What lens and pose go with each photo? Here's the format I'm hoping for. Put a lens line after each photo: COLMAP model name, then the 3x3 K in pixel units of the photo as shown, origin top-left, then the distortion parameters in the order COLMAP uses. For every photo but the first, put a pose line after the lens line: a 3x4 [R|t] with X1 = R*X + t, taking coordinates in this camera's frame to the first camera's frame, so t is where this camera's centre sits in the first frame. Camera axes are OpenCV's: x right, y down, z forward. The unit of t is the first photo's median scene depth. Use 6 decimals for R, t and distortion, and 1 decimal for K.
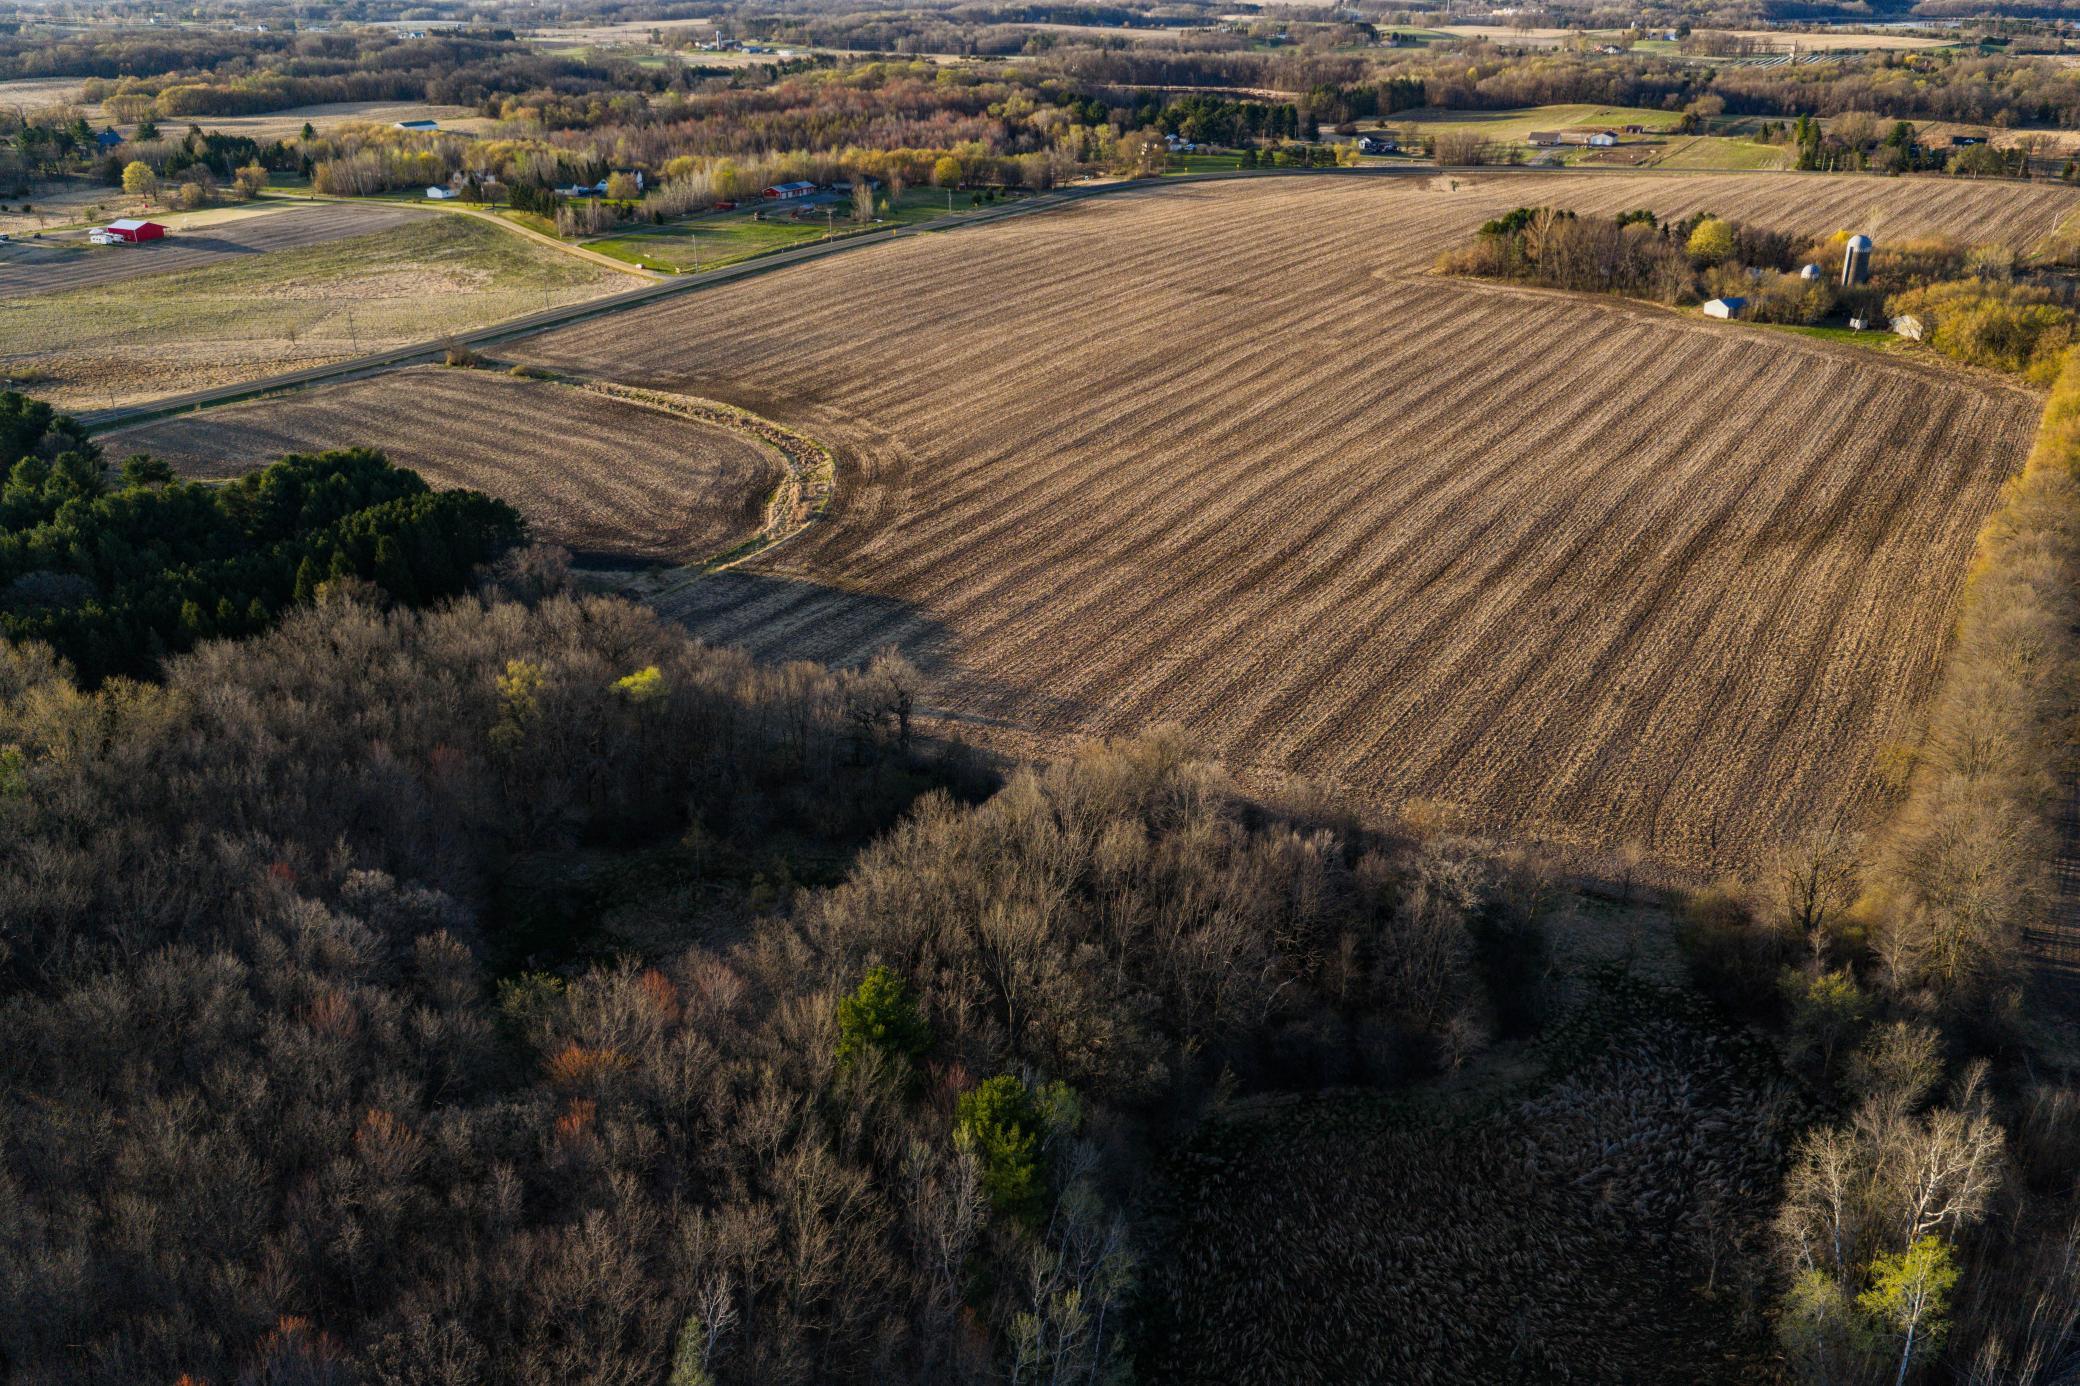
lens RADIAL K [[1716.7, 0, 1047.4], [0, 1716.7, 693.1], [0, 0, 1]] dist [0.012887, -0.019952]
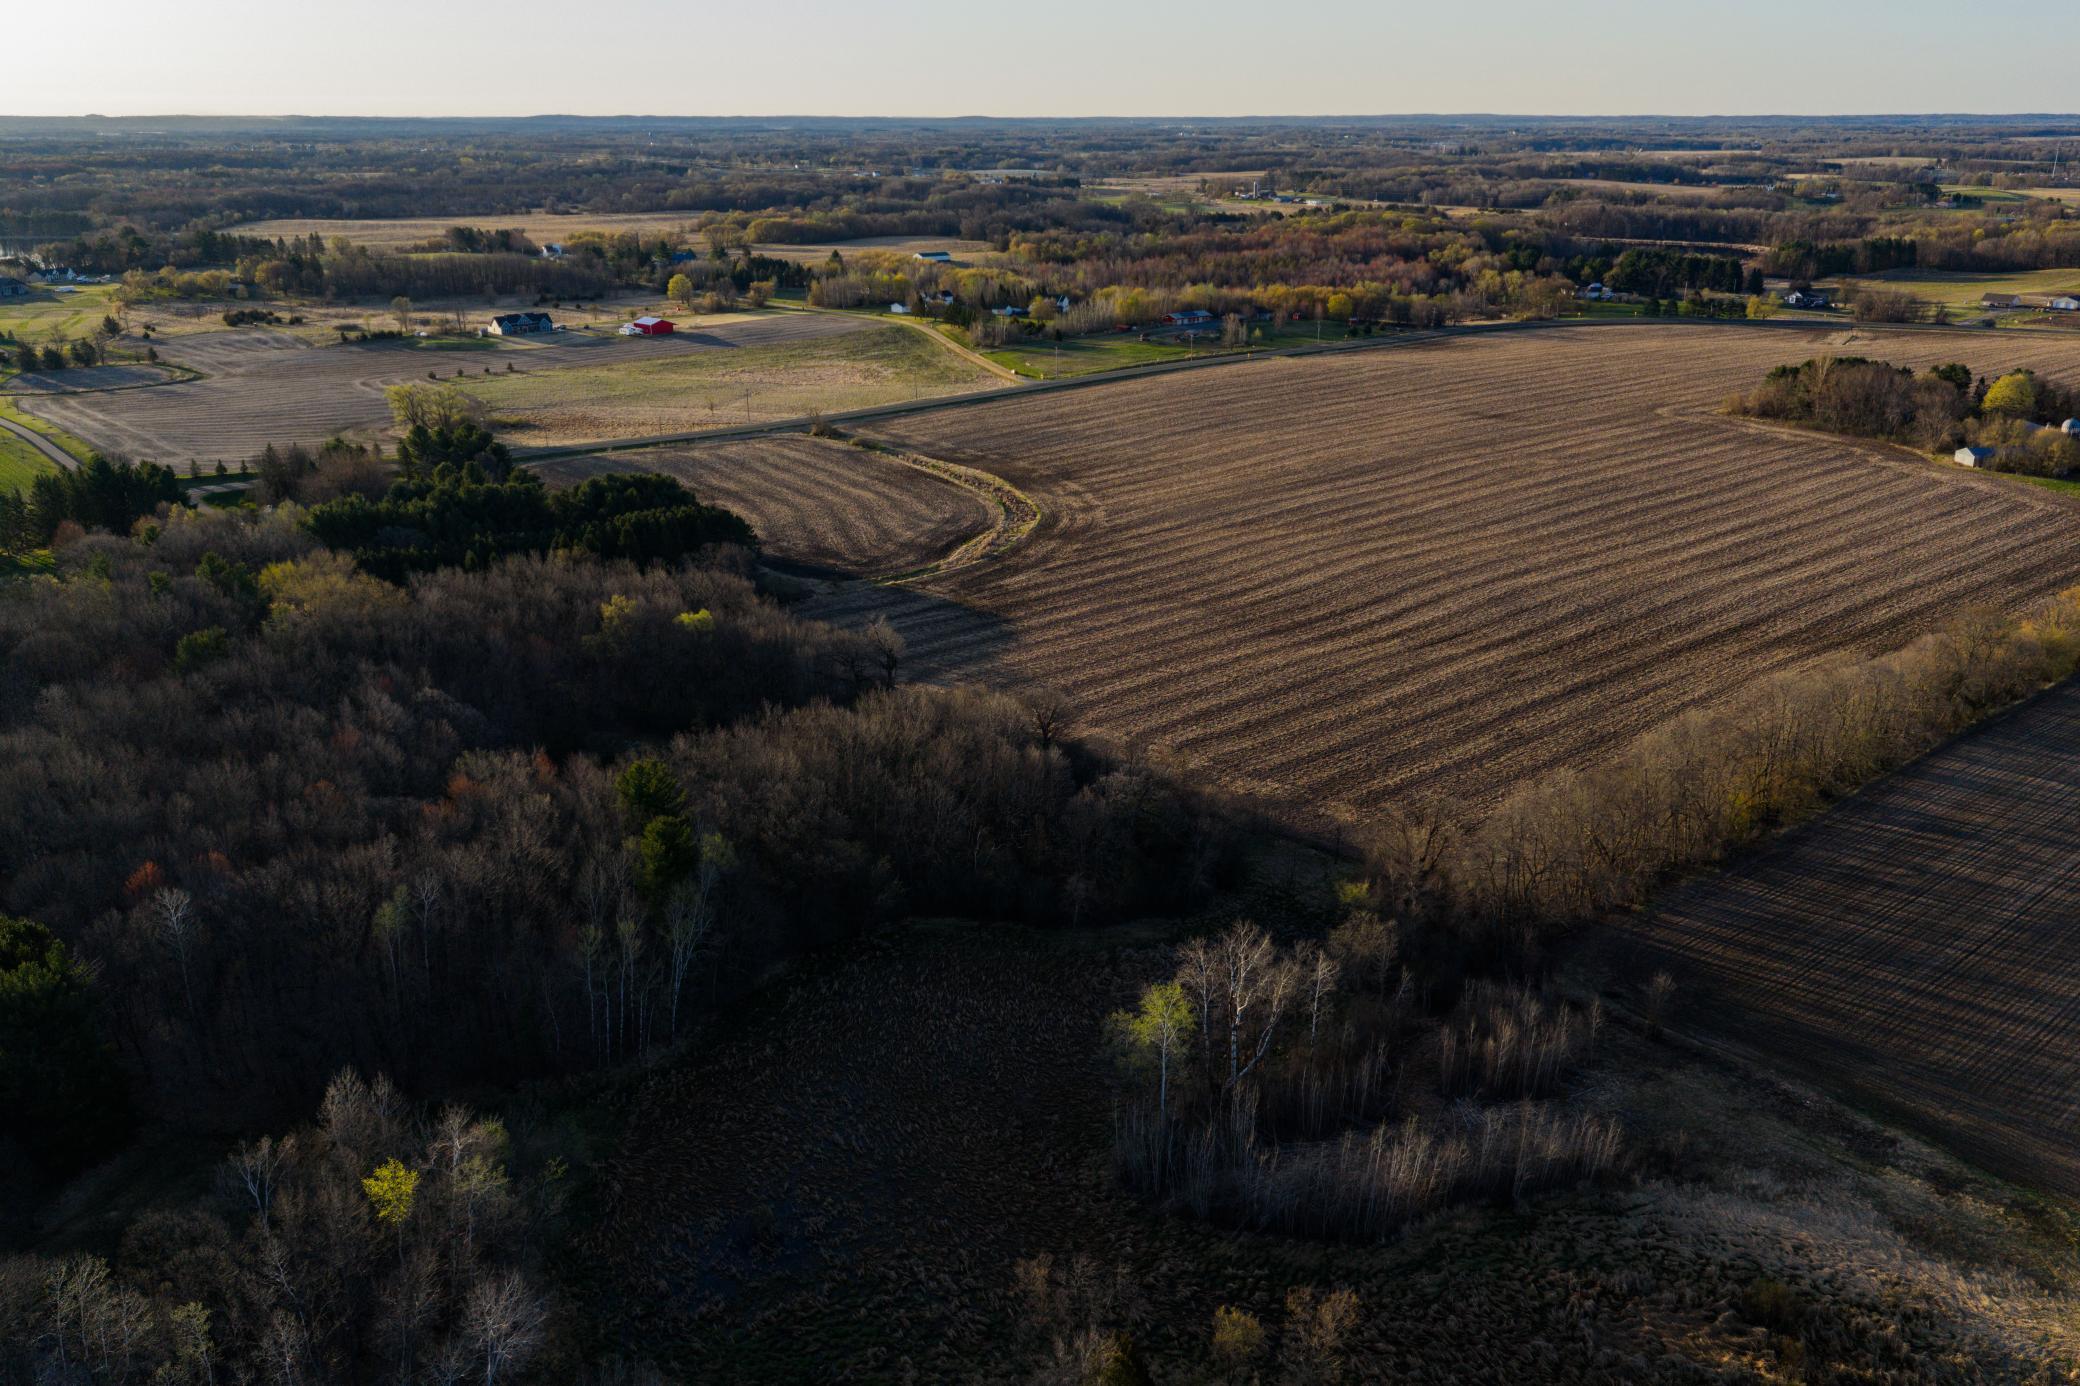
lens RADIAL K [[1716.7, 0, 1047.4], [0, 1716.7, 693.1], [0, 0, 1]] dist [0.012887, -0.019952]
pose [[0.945409, 0.106298, -0.308063, 0.212167], [-0.130483, 0.989697, -0.058937, 0.044204], [0.298624, 0.095917, 0.949539, -0.107276]]
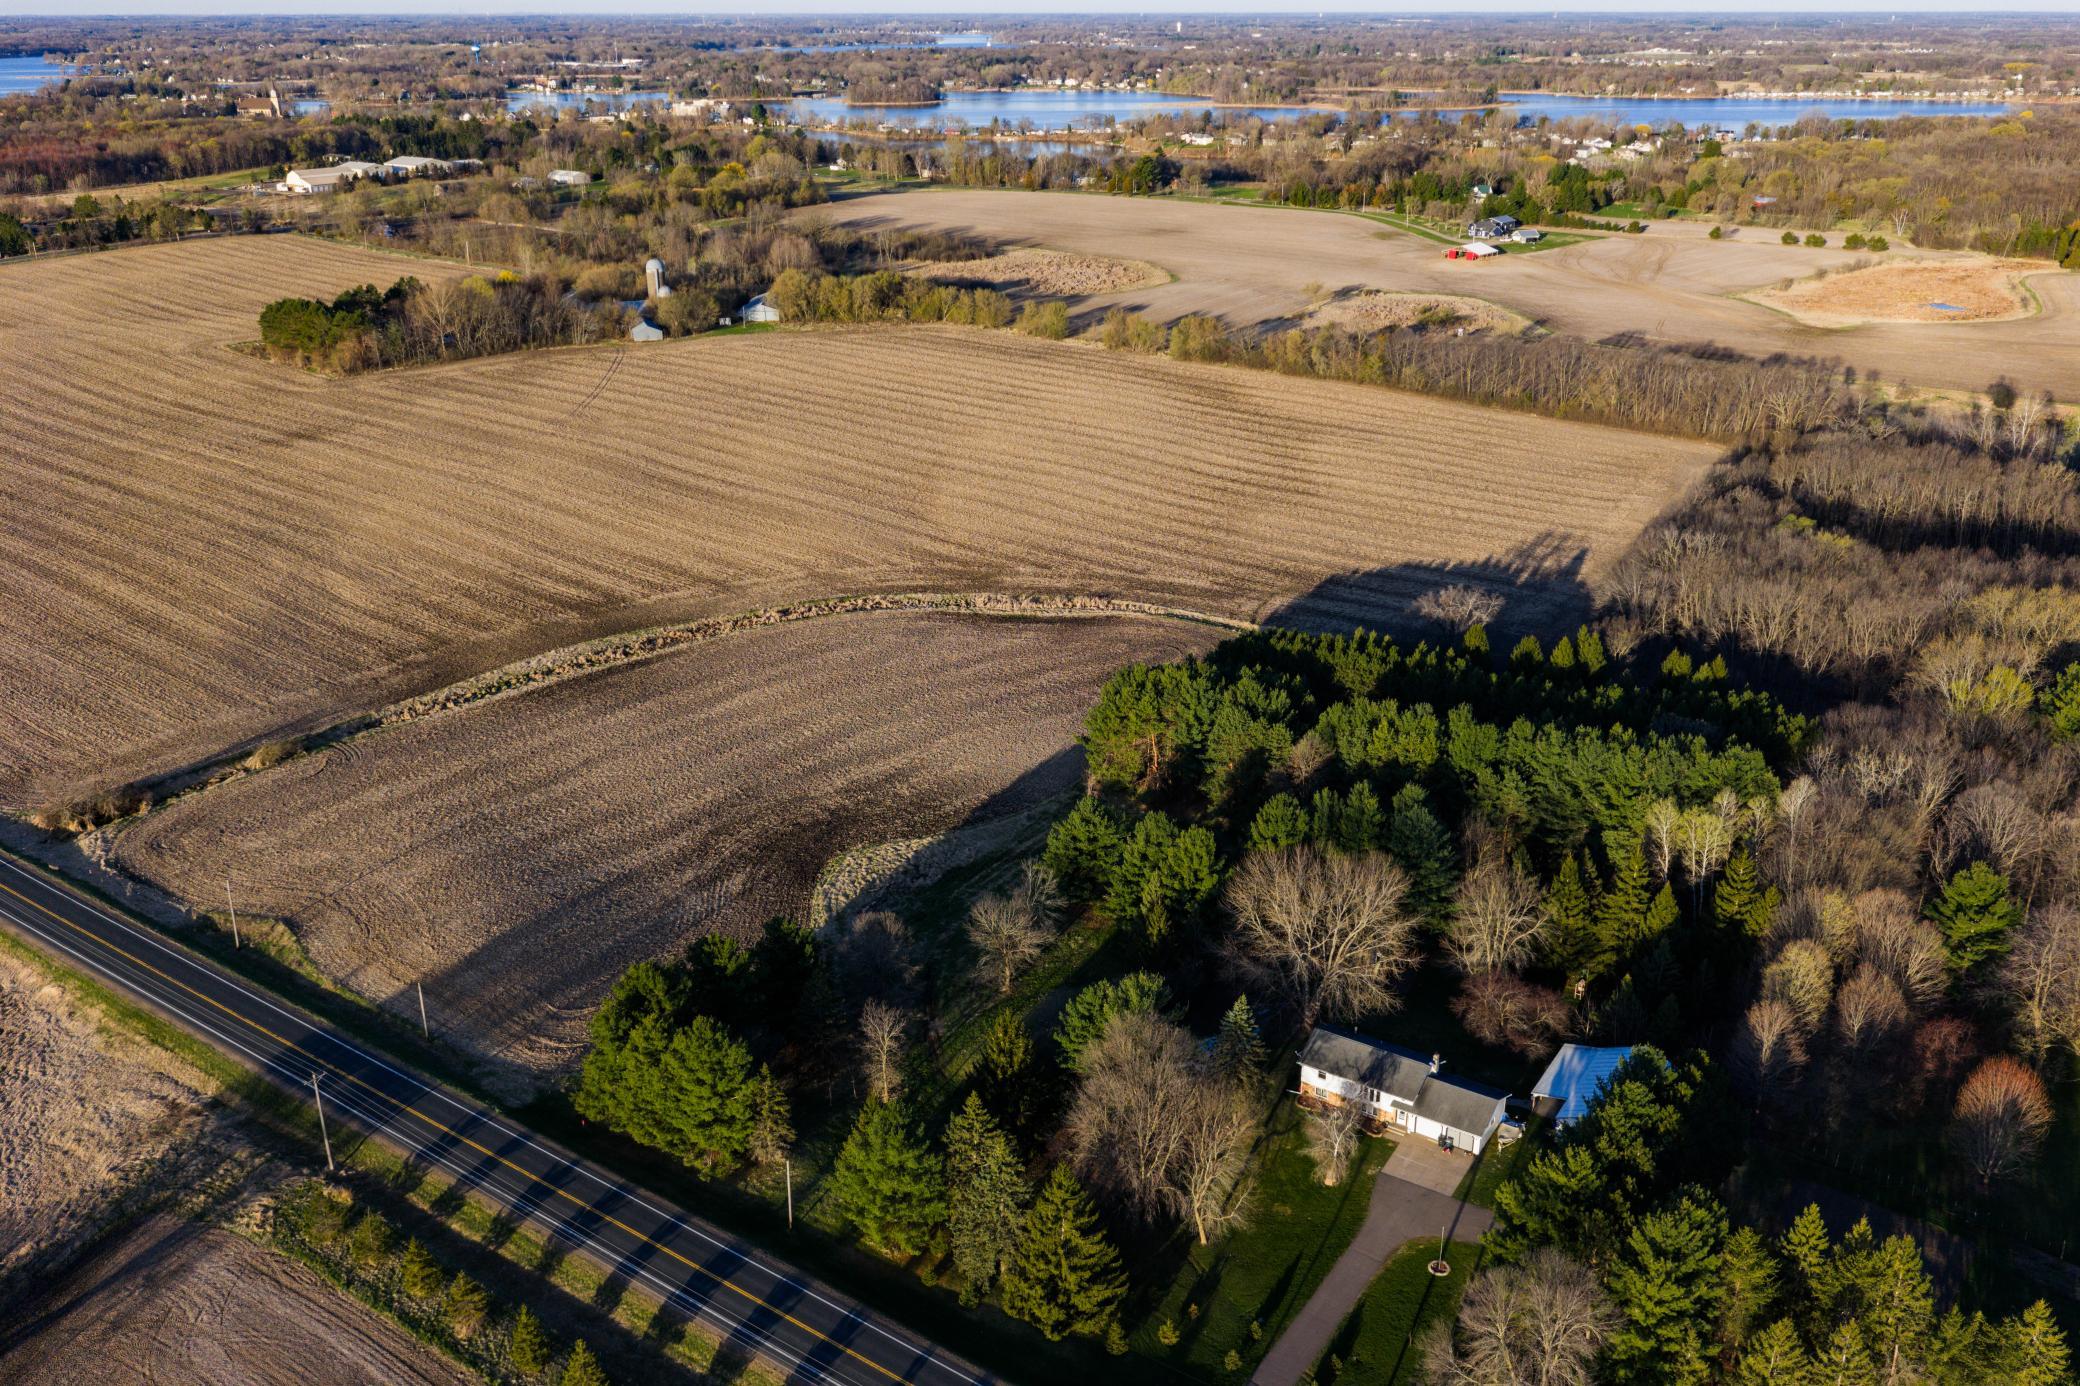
lens RADIAL K [[1716.7, 0, 1047.4], [0, 1716.7, 693.1], [0, 0, 1]] dist [0.012887, -0.019952]
pose [[0.086230, -0.365913, 0.926645, -0.787581], [0.394352, 0.866680, 0.305537, -0.270226], [-0.914905, 0.339078, 0.219032, 0.592761]]
